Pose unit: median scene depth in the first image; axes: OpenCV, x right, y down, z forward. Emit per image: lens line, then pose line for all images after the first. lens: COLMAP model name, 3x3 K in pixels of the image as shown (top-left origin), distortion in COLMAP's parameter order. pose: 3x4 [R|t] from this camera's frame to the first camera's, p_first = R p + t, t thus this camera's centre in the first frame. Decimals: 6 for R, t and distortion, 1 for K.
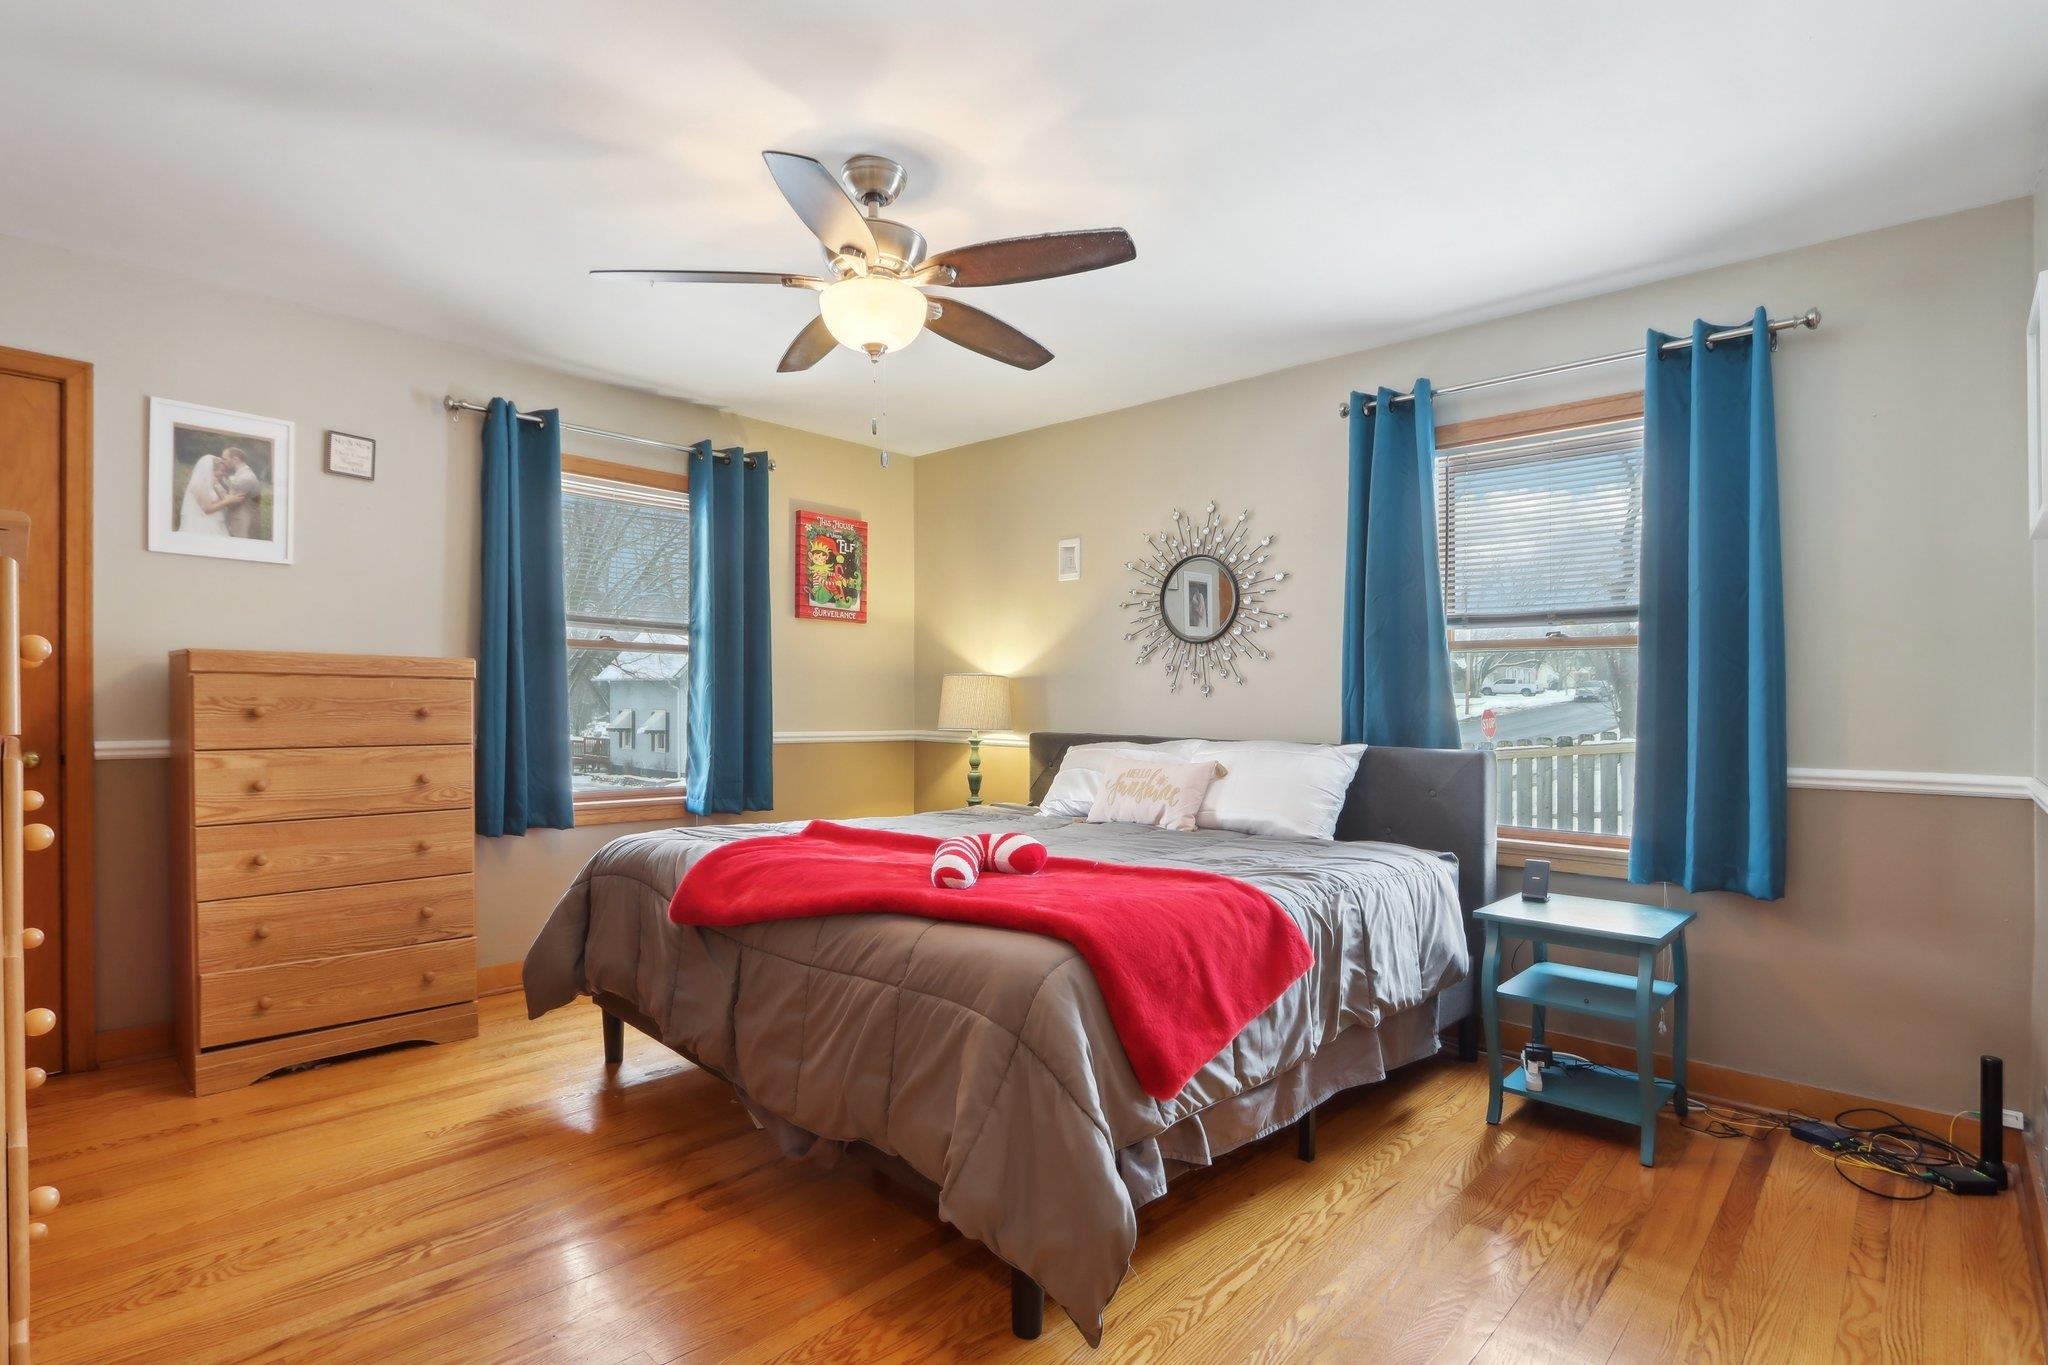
lens RADIAL K [[993.3, 0, 996.4], [0, 993.3, 721.8], [0, 0, 1]] dist [-0.019128, 0.003097]
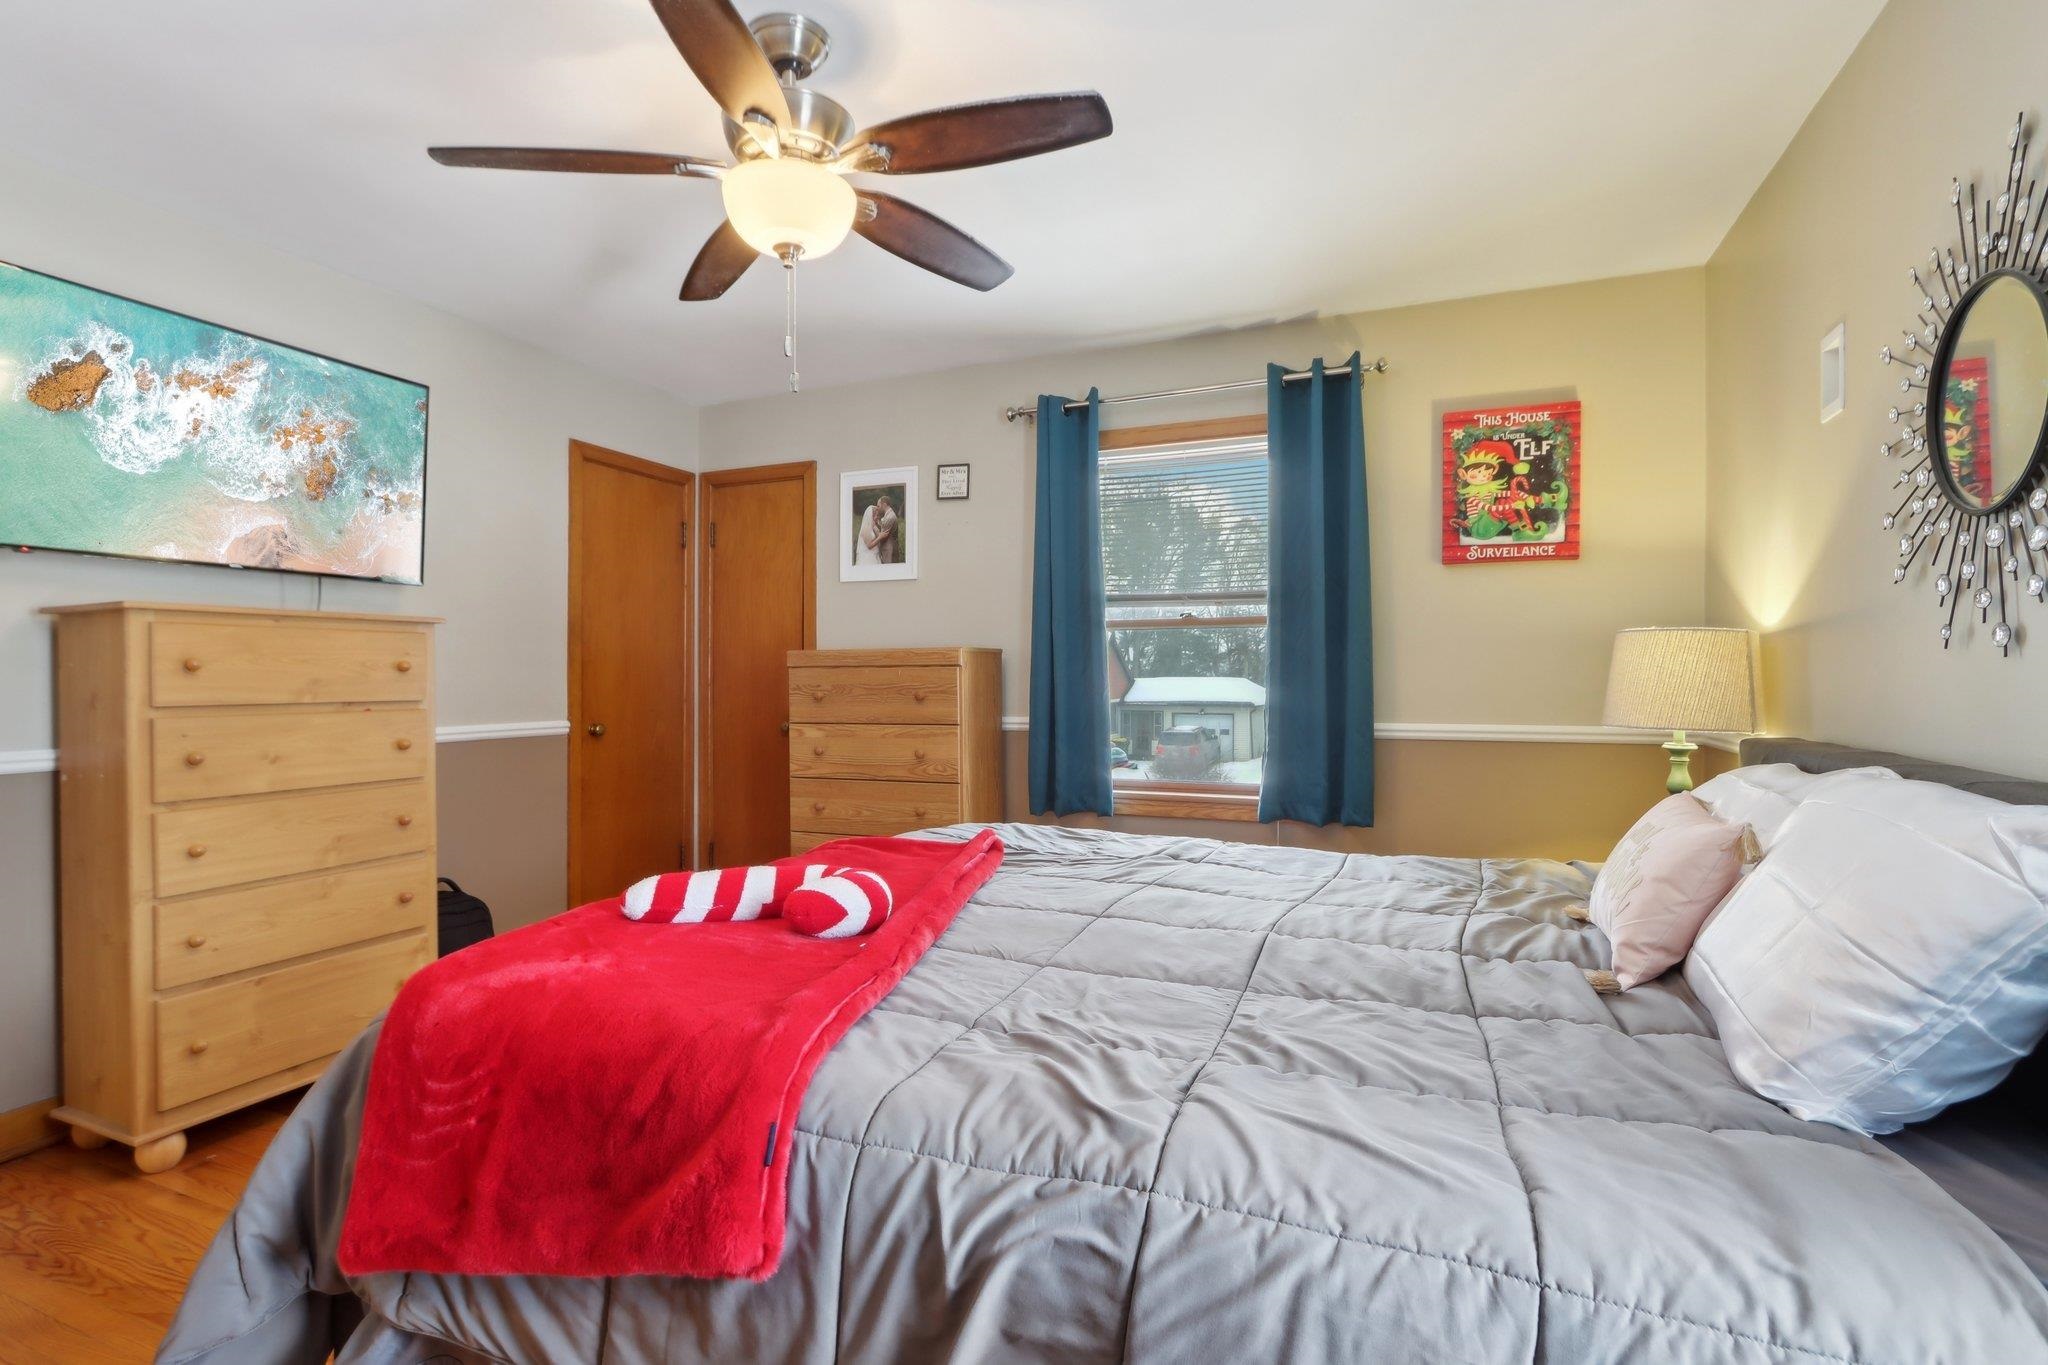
lens RADIAL K [[993.3, 0, 971.1], [0, 993.3, 711.7], [0, 0, 1]] dist [-0.019128, 0.003097]
pose [[0.343788, 0.014960, -0.938928, 0.524942], [-0.010459, 0.999872, 0.012102, -0.006021], [0.938989, 0.005660, 0.343900, 0.649144]]
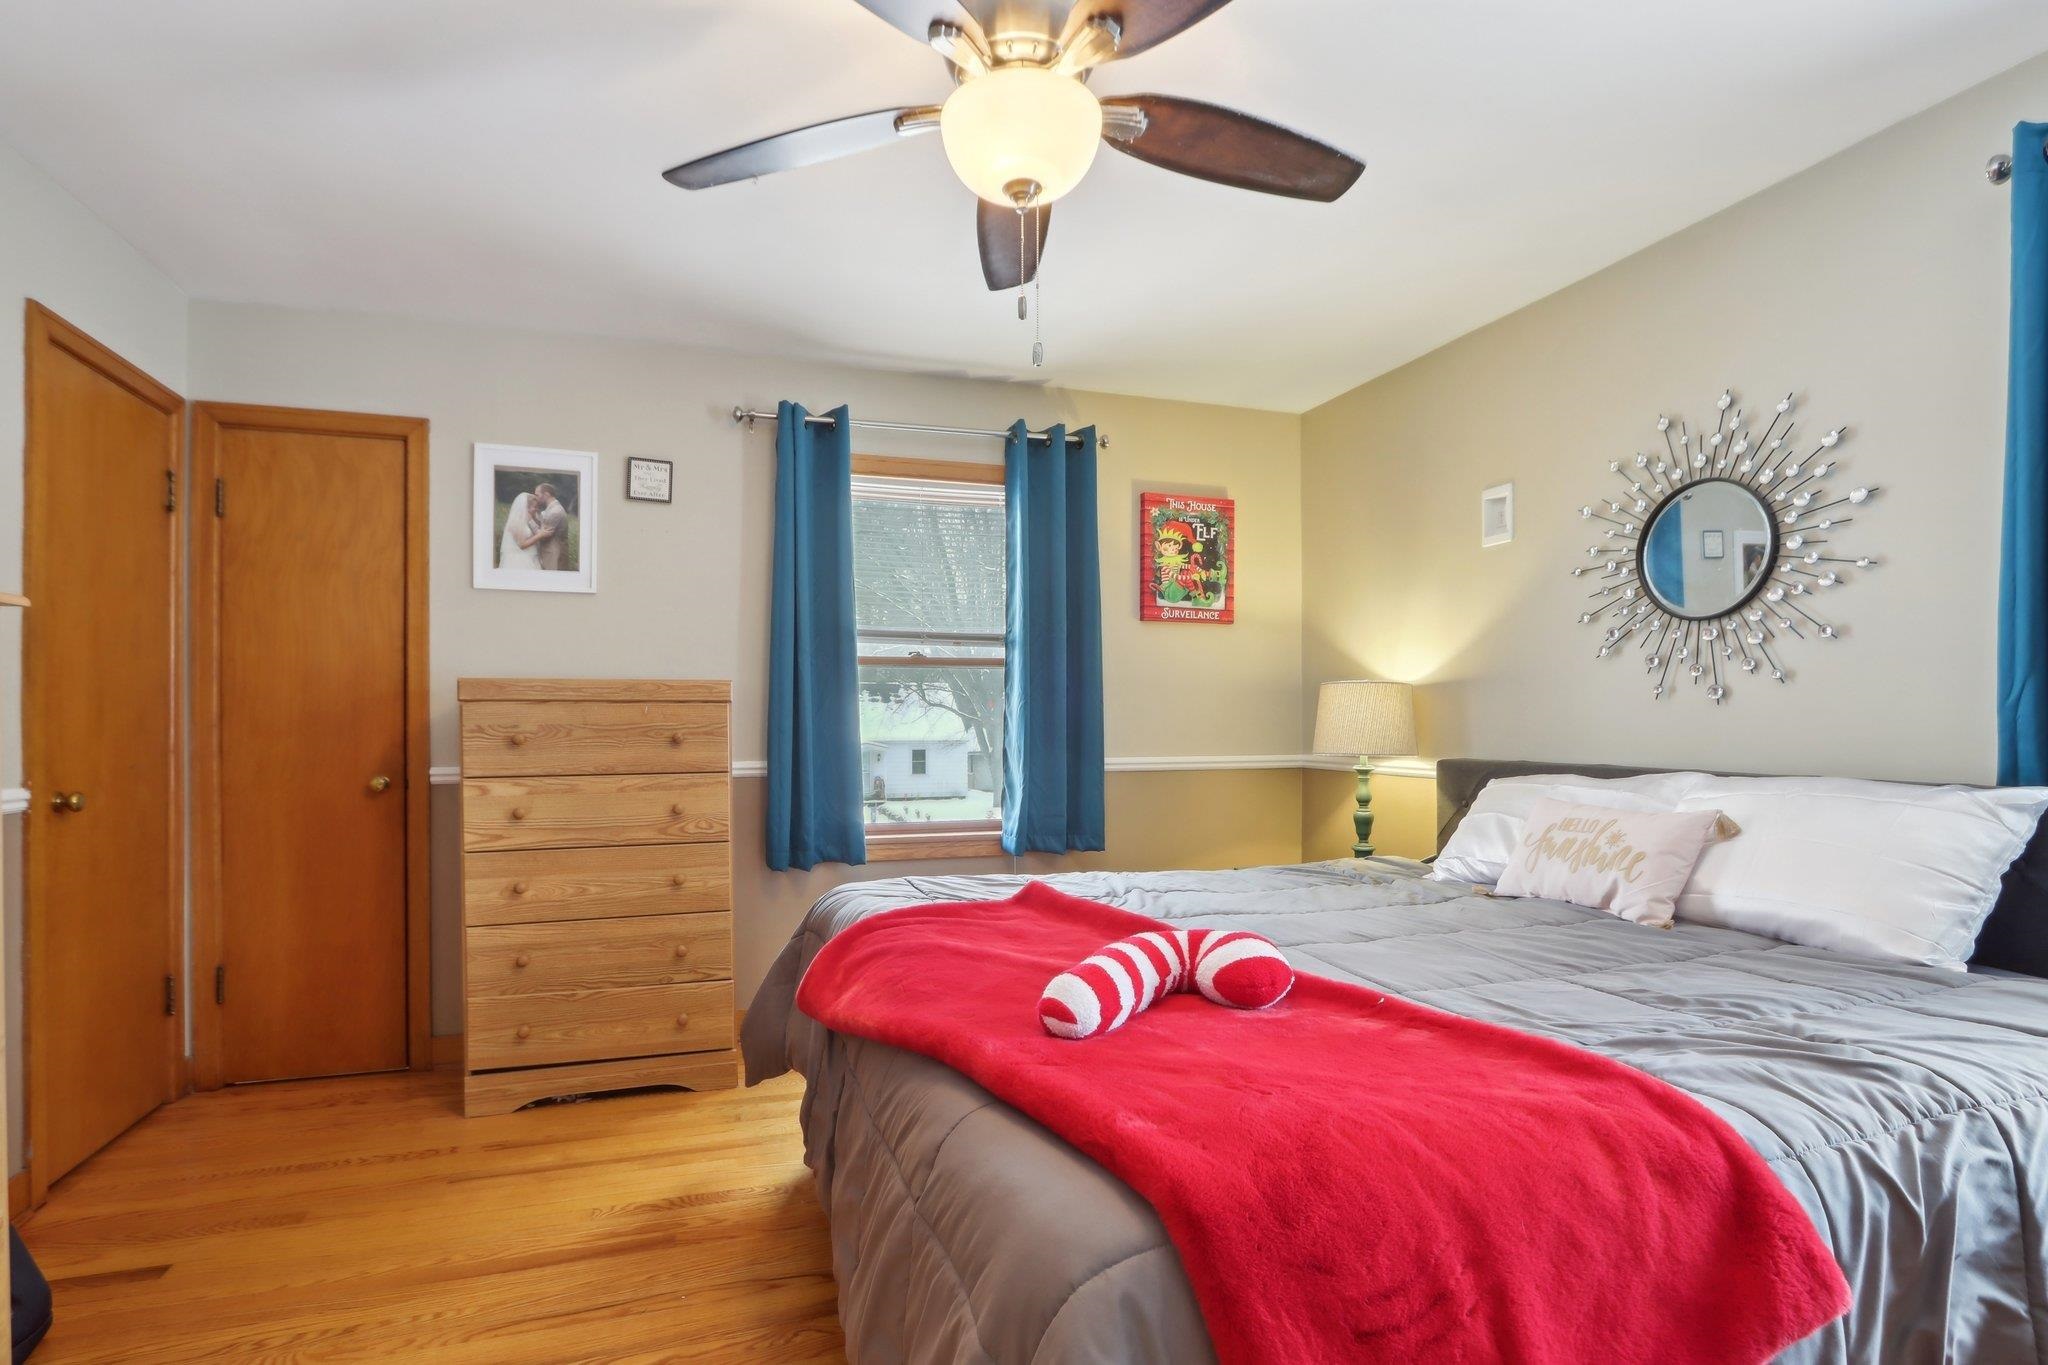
lens RADIAL K [[993.3, 0, 996.8], [0, 993.3, 745.8], [0, 0, 1]] dist [-0.019128, 0.003097]
pose [[0.882114, -0.003086, -0.471026, 0.131340], [0.004846, 0.999985, 0.002525, -0.003416], [0.471011, -0.004510, 0.882116, 0.304482]]
